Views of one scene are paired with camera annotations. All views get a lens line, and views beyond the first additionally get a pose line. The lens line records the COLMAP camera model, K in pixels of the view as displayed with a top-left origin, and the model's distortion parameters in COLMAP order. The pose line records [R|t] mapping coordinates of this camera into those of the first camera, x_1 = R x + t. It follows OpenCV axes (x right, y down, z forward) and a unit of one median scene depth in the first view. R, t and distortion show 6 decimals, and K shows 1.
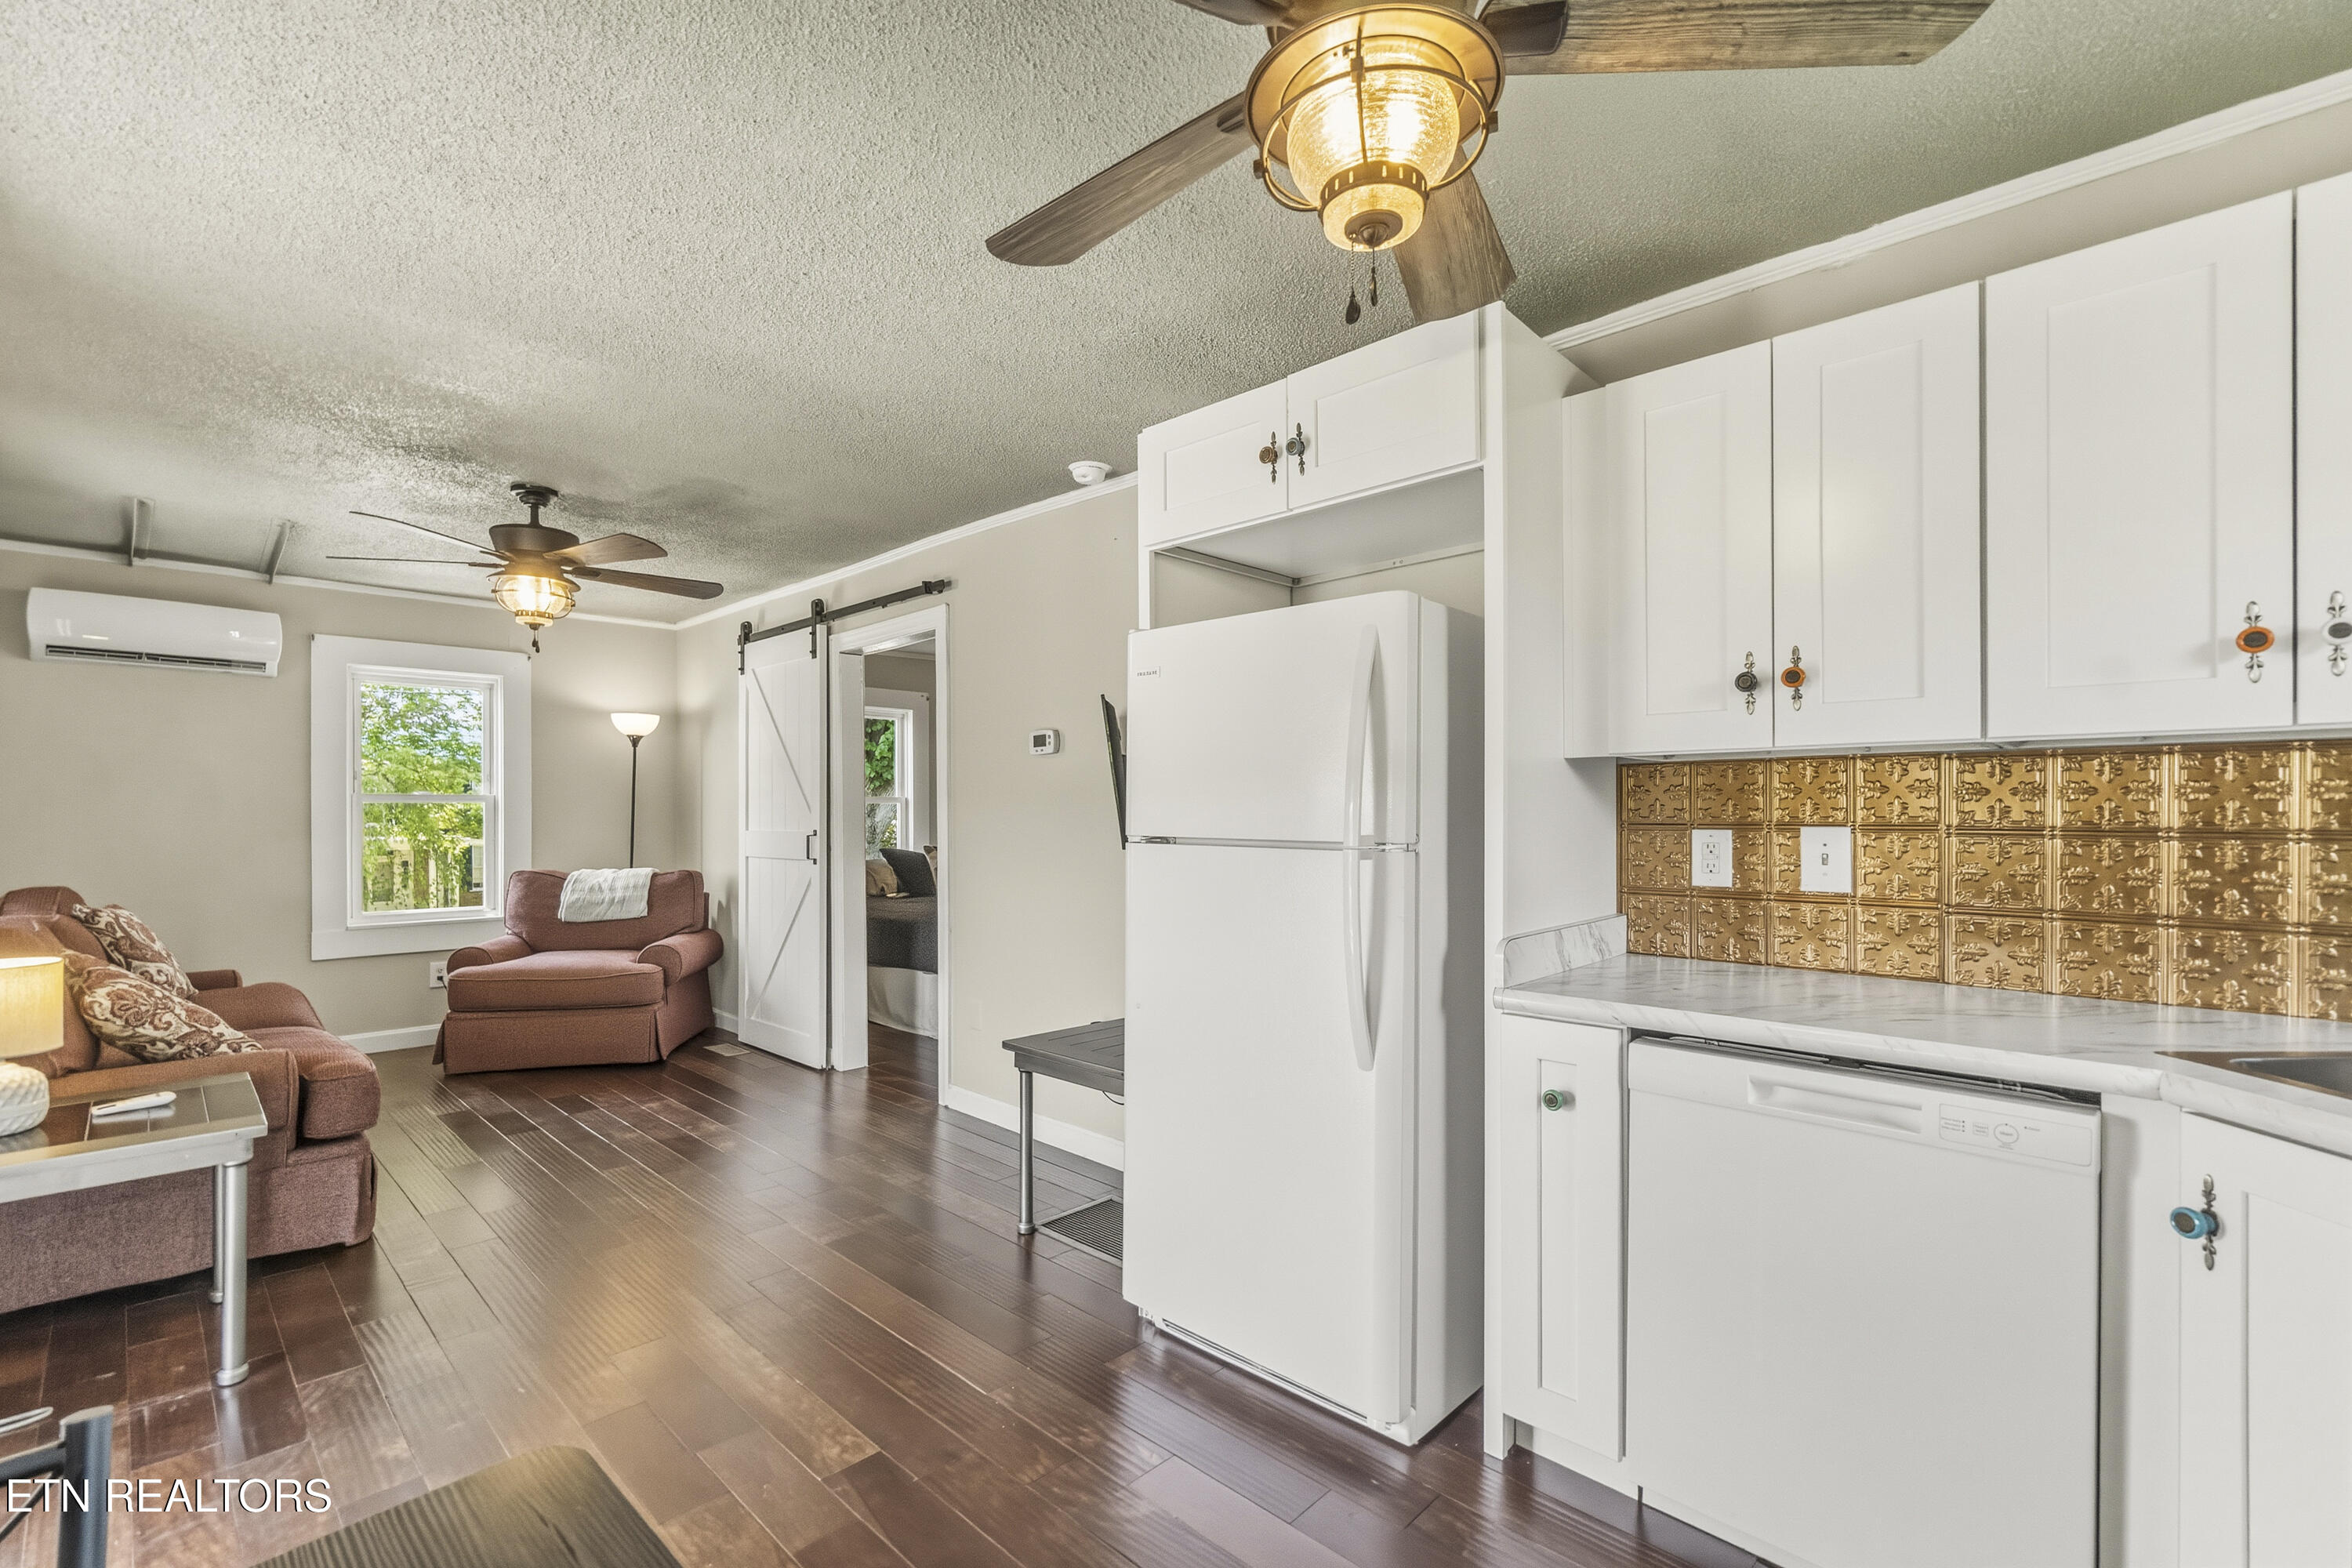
lens RADIAL K [[1028.5, 0, 1170.6], [0, 1028.5, 811.7], [0, 0, 1]] dist [0.001444, 0.000442]
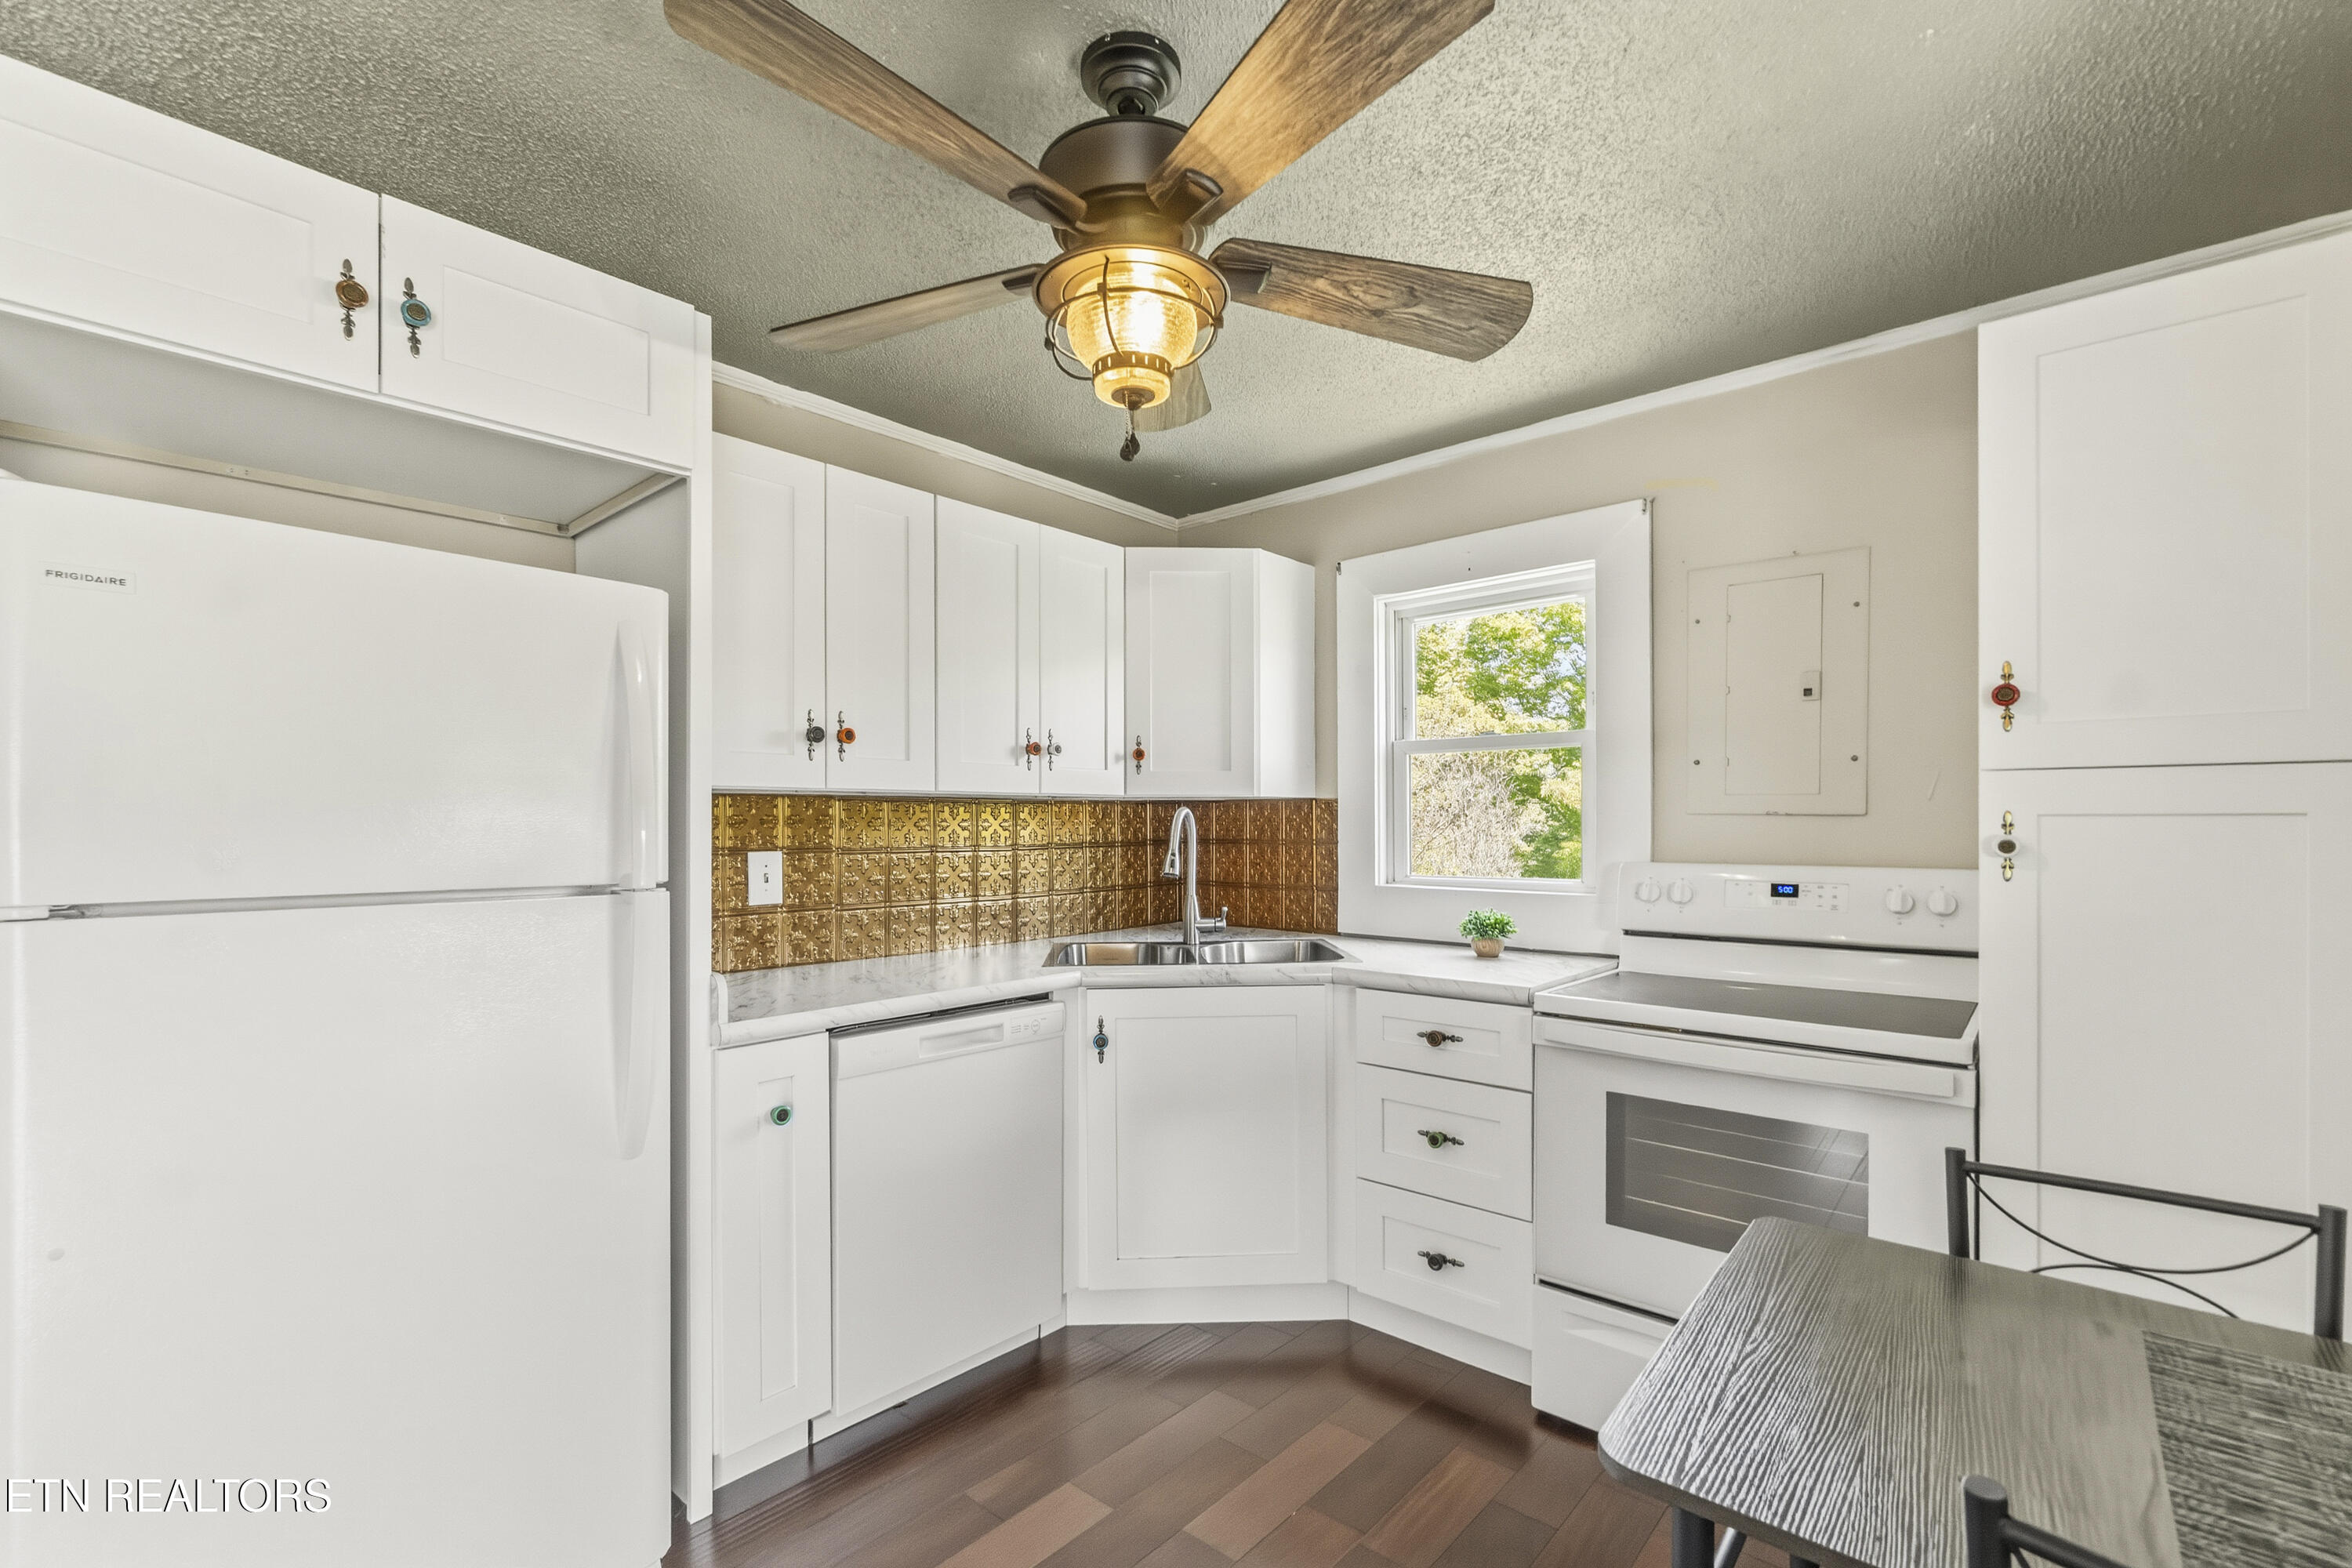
lens RADIAL K [[1012.7, 0, 1180.3], [0, 1012.7, 828.1], [0, 0, 1]] dist [-0.020117, 0.000099]
pose [[-0.043750, -0.000647, 0.999042, -0.272686], [0.005304, 0.999986, 0.000880, -0.005346], [-0.999028, 0.005337, -0.043746, 0.254556]]
